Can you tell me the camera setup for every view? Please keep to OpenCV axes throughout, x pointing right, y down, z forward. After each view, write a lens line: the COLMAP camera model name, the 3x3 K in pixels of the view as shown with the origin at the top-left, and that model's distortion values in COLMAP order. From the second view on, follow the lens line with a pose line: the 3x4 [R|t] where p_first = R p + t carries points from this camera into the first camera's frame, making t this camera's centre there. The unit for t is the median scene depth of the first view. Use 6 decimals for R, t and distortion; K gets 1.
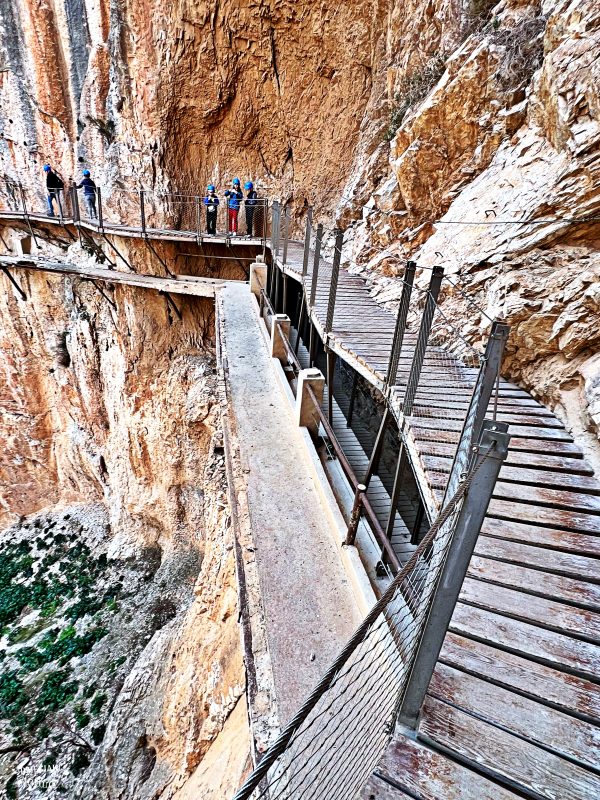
lens RADIAL K [[424.4, 0, 300.0], [0, 424.4, 400.0], [0, 0, 1]] dist [0.003684, -0.000437]
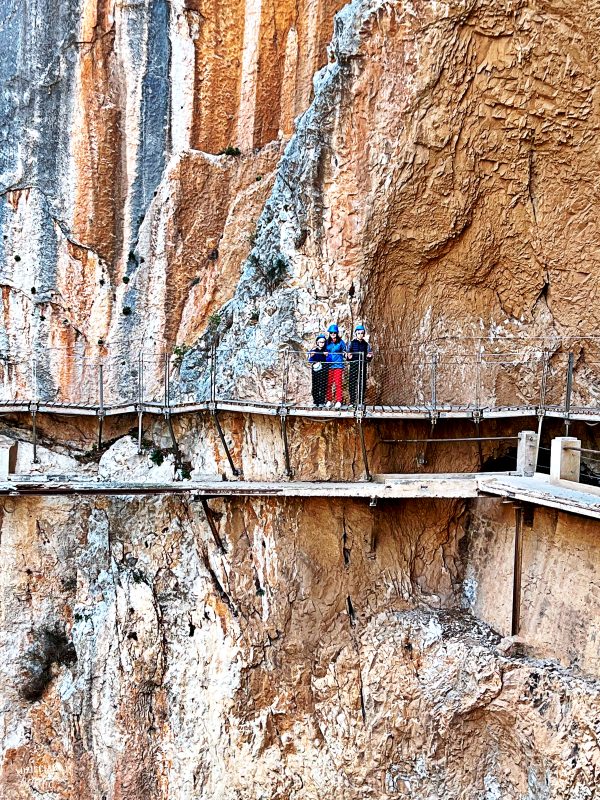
lens RADIAL K [[1239.7, 0, 300.7], [0, 1239.7, 417.7], [0, 0, 1]] dist [0.242450, -0.810481]
pose [[0.973190, -0.064189, 0.220862, -0.741107], [0.144139, 0.918515, -0.368176, 0.253215], [-0.179232, 0.390140, 0.903143, -0.578495]]
